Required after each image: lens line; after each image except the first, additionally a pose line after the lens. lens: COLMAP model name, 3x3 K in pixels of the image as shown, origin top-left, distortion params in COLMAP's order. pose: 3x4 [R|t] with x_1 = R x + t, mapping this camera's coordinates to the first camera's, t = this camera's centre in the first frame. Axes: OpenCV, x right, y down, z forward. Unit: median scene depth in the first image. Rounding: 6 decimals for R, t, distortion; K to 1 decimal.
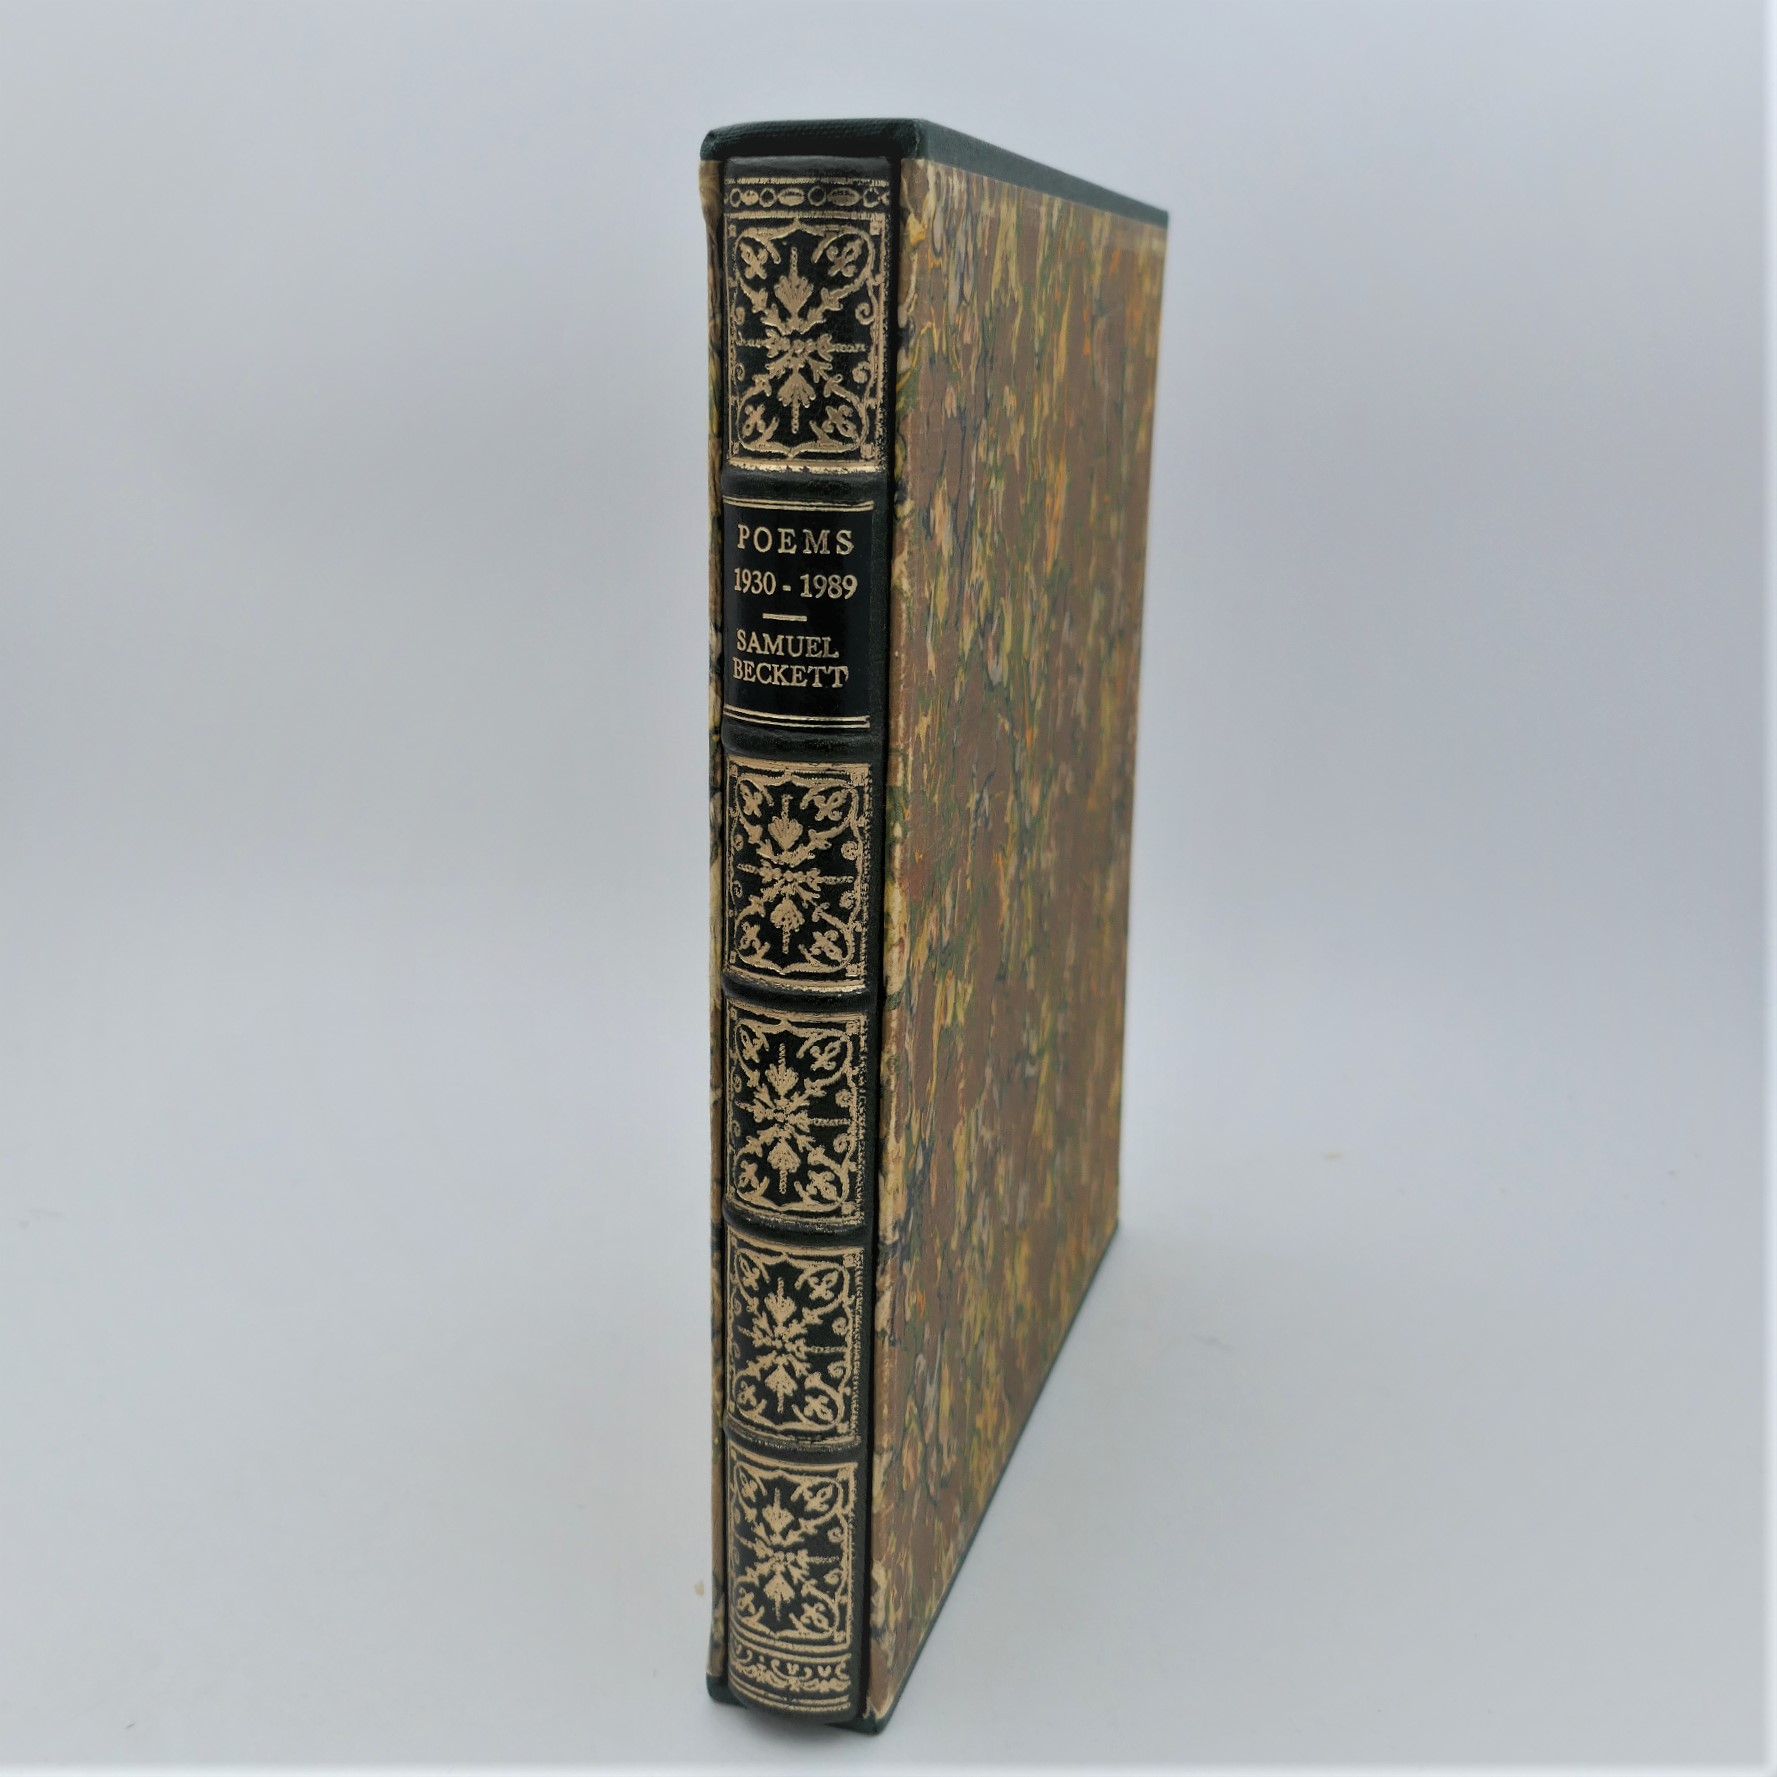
lens RADIAL K [[2199.9, 0, 888.1], [0, 2199.9, 891.5], [0, 0, 1]] dist [0.132678, 0.000000]
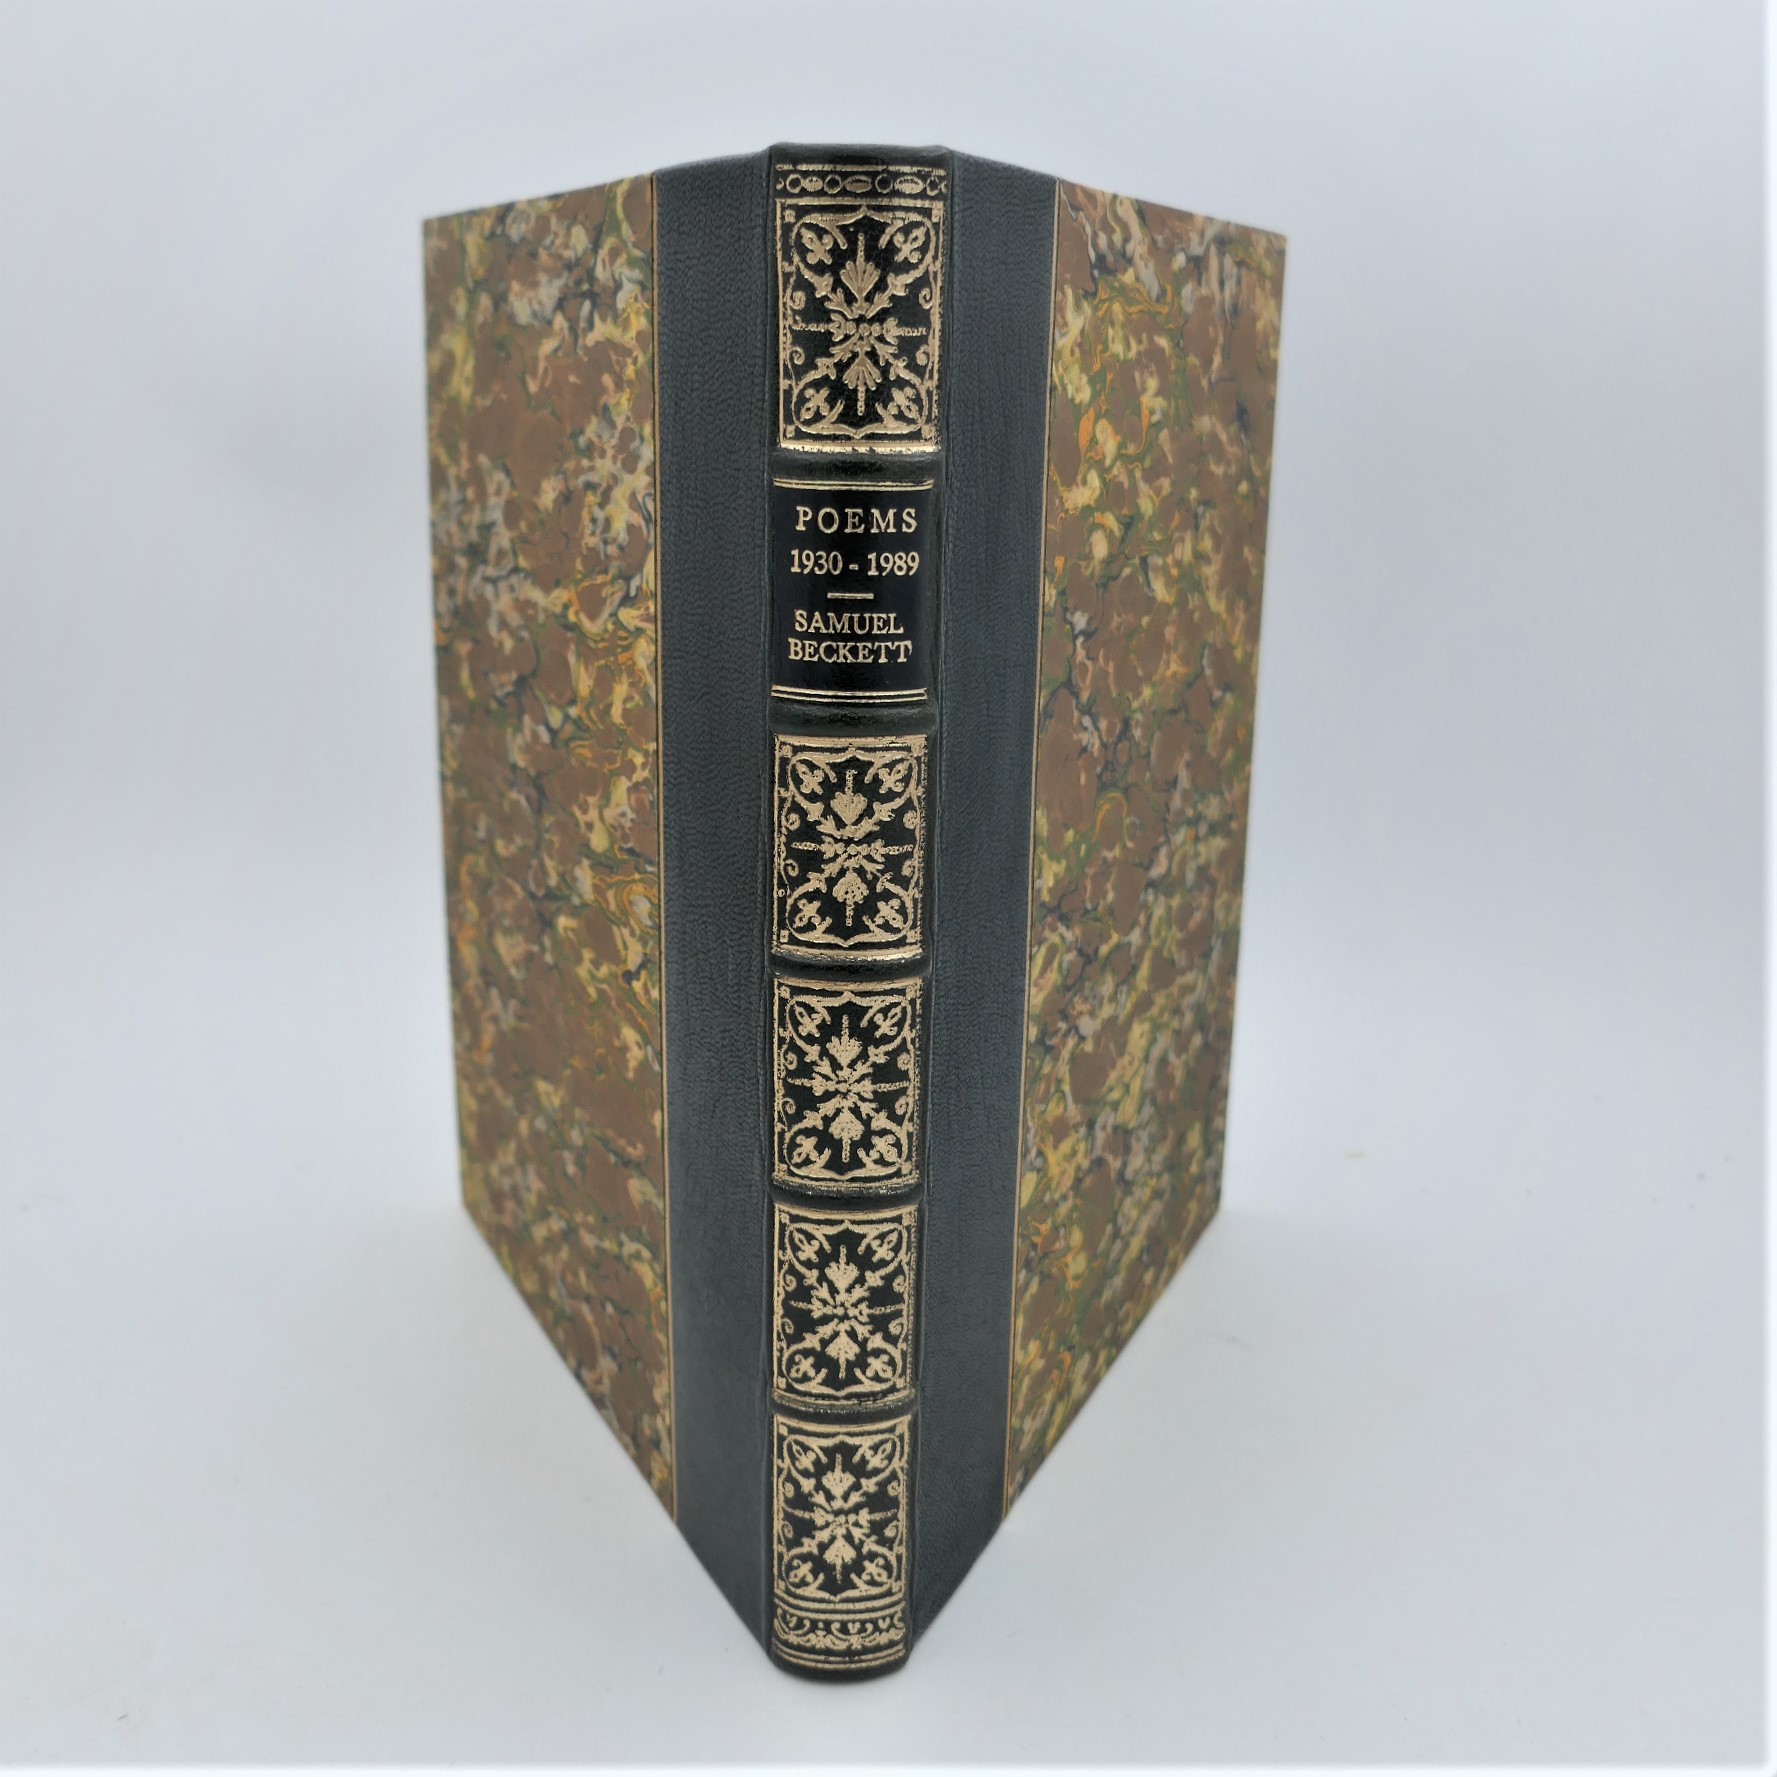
lens RADIAL K [[2199.9, 0, 887.4], [0, 2199.9, 885.0], [0, 0, 1]] dist [0.132678, 0.000000]
pose [[0.931310, -0.088721, 0.353256, -0.387327], [0.088320, 0.995942, 0.017290, -0.006844], [-0.353356, 0.015097, 0.935367, 0.038971]]
